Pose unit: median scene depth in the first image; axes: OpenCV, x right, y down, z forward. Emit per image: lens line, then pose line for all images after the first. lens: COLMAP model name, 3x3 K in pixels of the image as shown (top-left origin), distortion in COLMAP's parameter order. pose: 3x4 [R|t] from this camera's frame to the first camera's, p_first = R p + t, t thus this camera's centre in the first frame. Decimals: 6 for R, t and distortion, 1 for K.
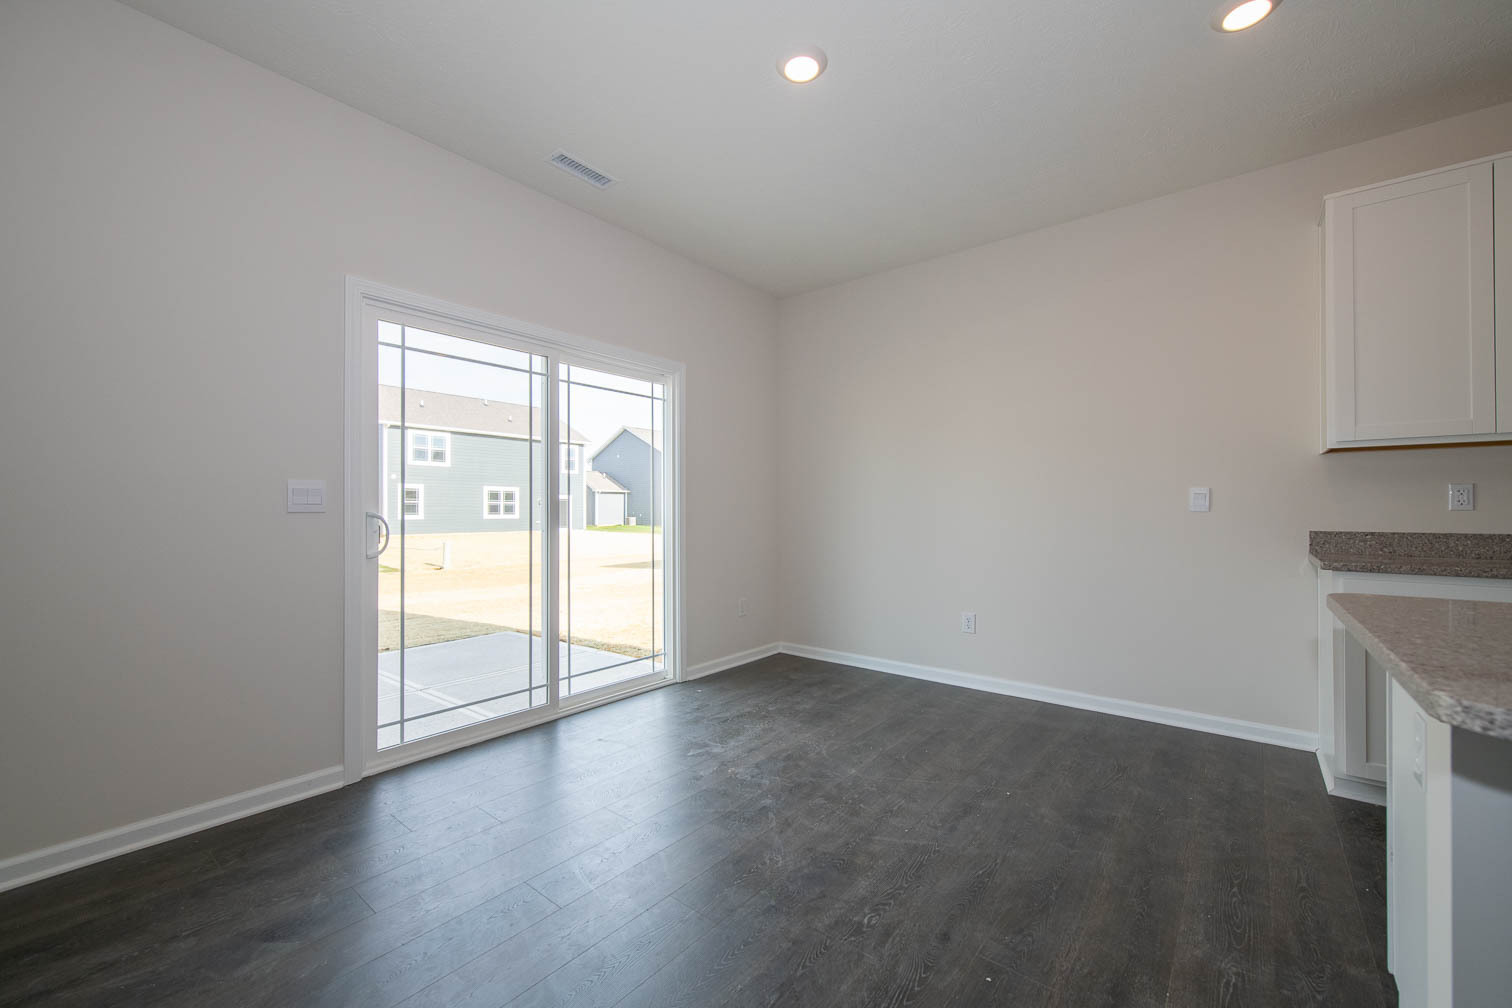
lens RADIAL K [[608.3, 0, 754.7], [0, 608.3, 509.2], [0, 0, 1]] dist [-0.000050, -0.000101]
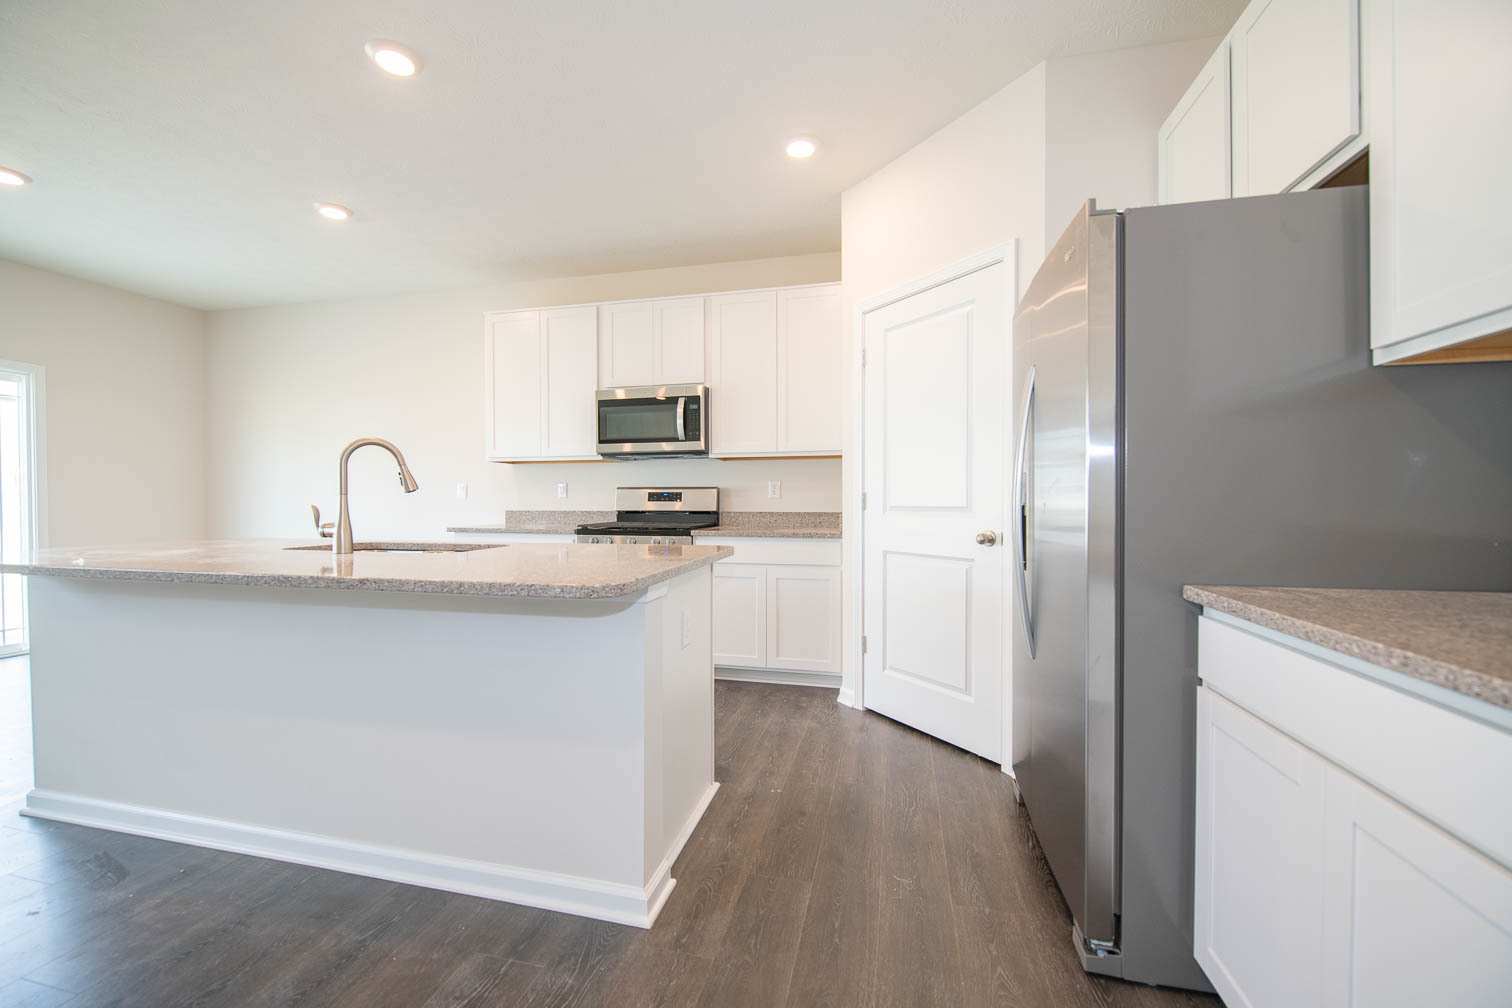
lens RADIAL K [[600.9, 0, 753.7], [0, 600.9, 506.1], [0, 0, 1]] dist [-0.000466, -0.000188]
pose [[0.900709, -0.005150, 0.434392, 0.838654], [-0.000258, 0.999923, 0.012390, 0.003880], [-0.434422, -0.011272, 0.900639, -0.802044]]
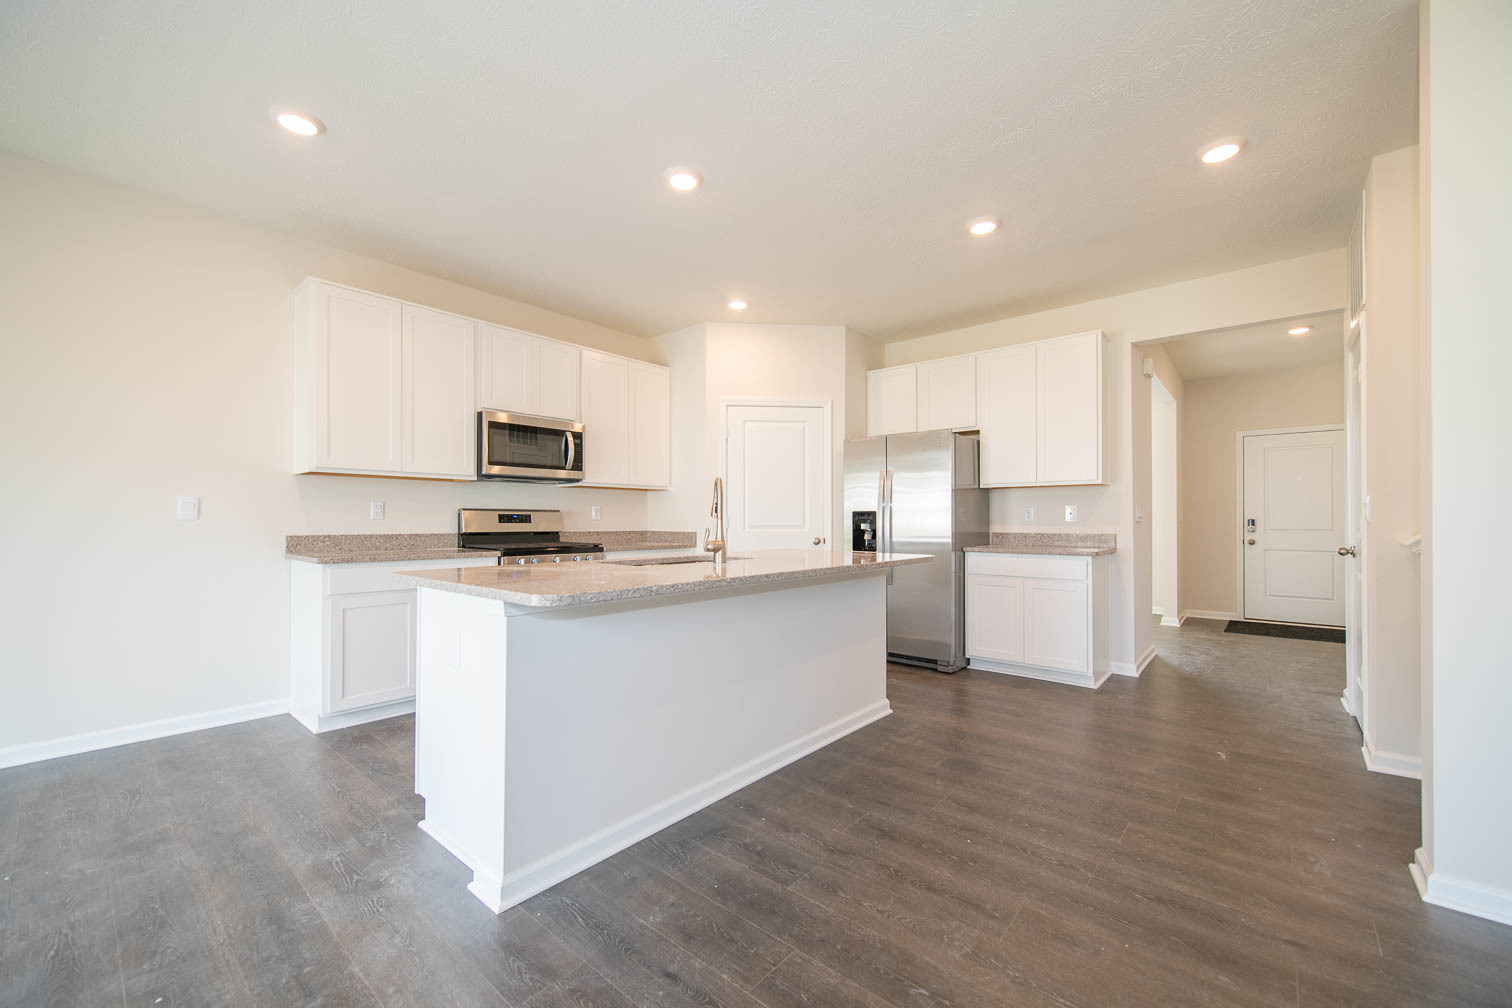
lens RADIAL K [[597.8, 0, 753.1], [0, 597.8, 507.3], [0, 0, 1]] dist [0.012853, 0.000410]
pose [[0.029314, 0.020613, 0.999358, -0.301334], [-0.004823, 0.999779, -0.020480, -0.001405], [-0.999559, -0.004219, 0.029407, 0.010906]]
